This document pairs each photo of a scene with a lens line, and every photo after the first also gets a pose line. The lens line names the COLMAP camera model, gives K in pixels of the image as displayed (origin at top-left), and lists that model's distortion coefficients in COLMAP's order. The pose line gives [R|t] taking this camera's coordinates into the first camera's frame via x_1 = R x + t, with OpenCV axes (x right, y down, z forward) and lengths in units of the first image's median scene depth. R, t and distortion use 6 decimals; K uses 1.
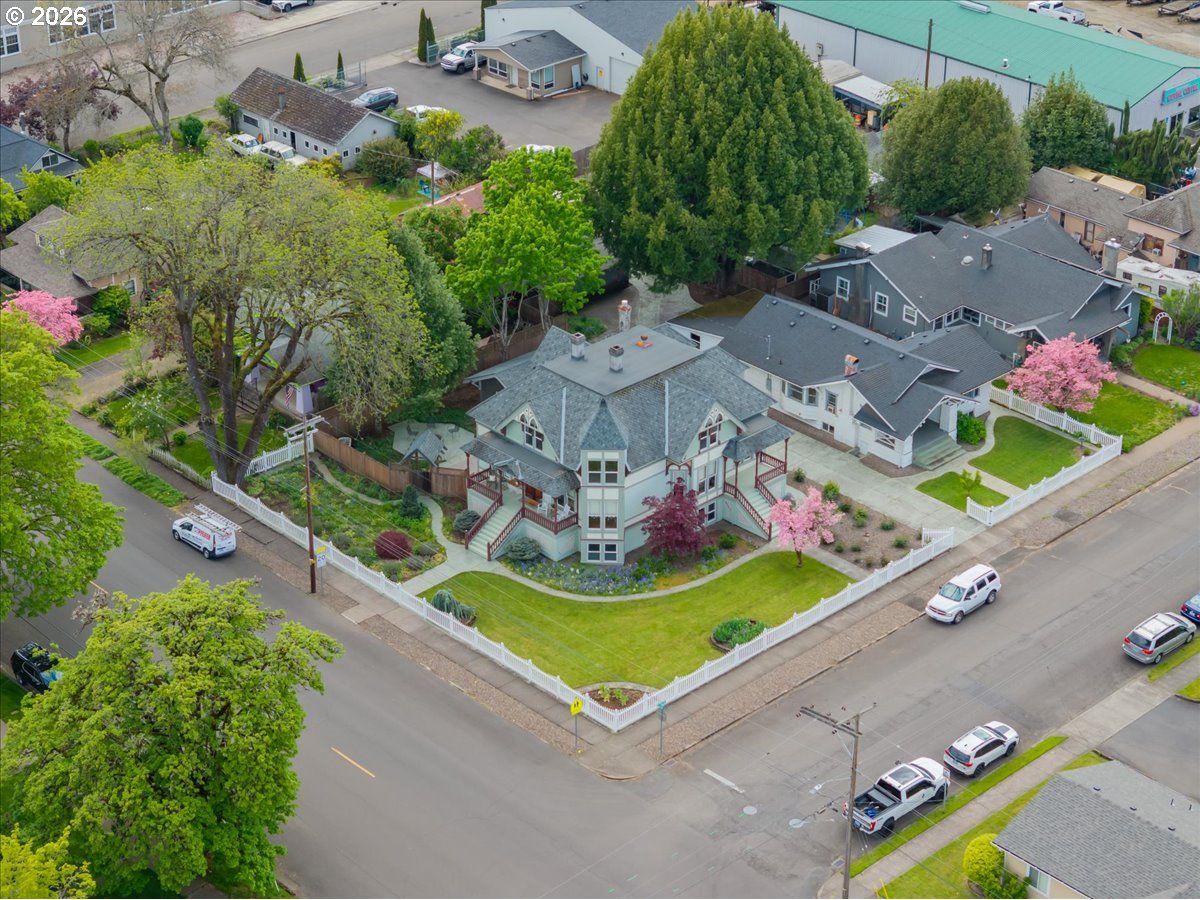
lens RADIAL K [[2436.8, 0, 600.0], [0, 2436.8, 450.0], [0, 0, 1]] dist [-0.005942, -0.043053]
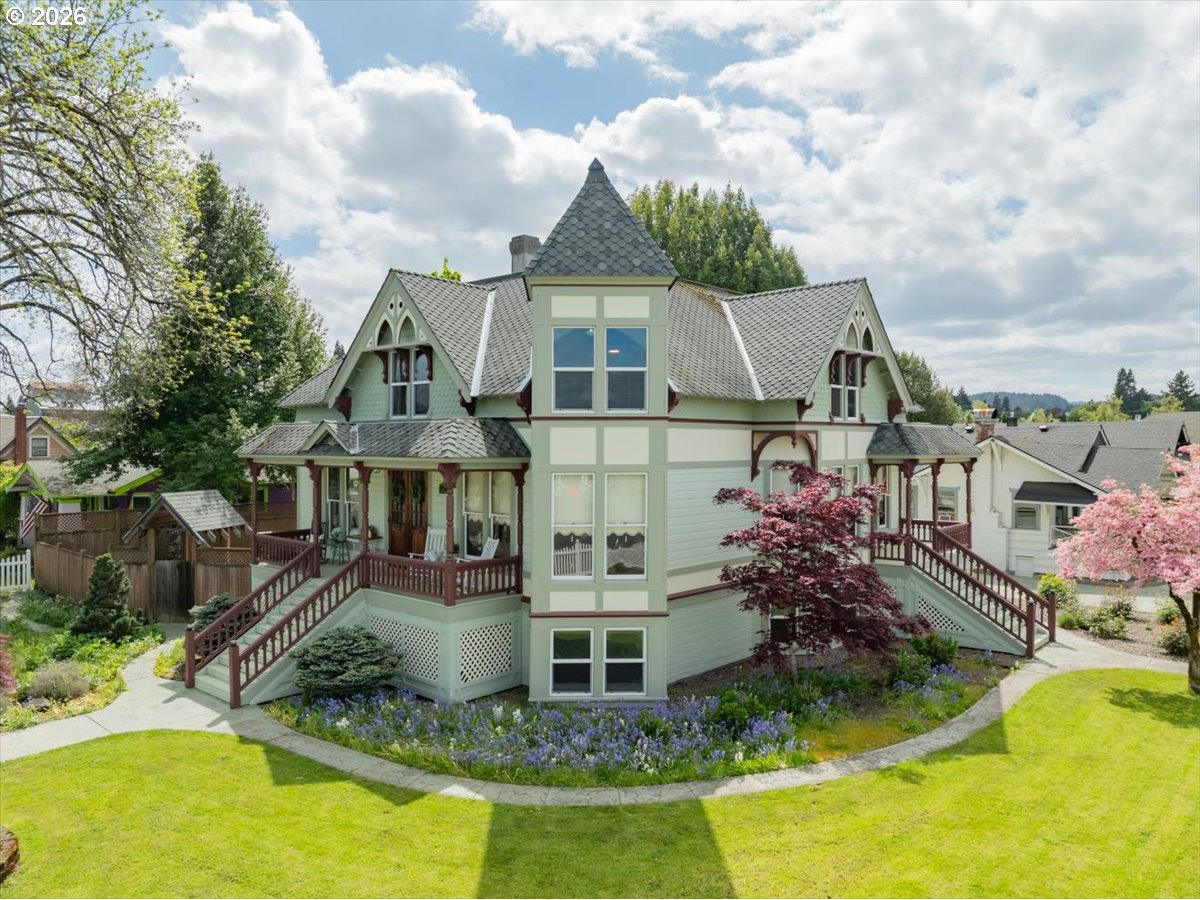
lens RADIAL K [[830.3, 0, 600.0], [0, 830.3, 450.0], [0, 0, 1]] dist [-0.003182, -0.001252]
pose [[0.997544, -0.001405, 0.070026, -0.006302], [0.033847, 0.884972, -0.464412, 0.067700], [-0.061318, 0.465642, 0.882846, 0.896814]]
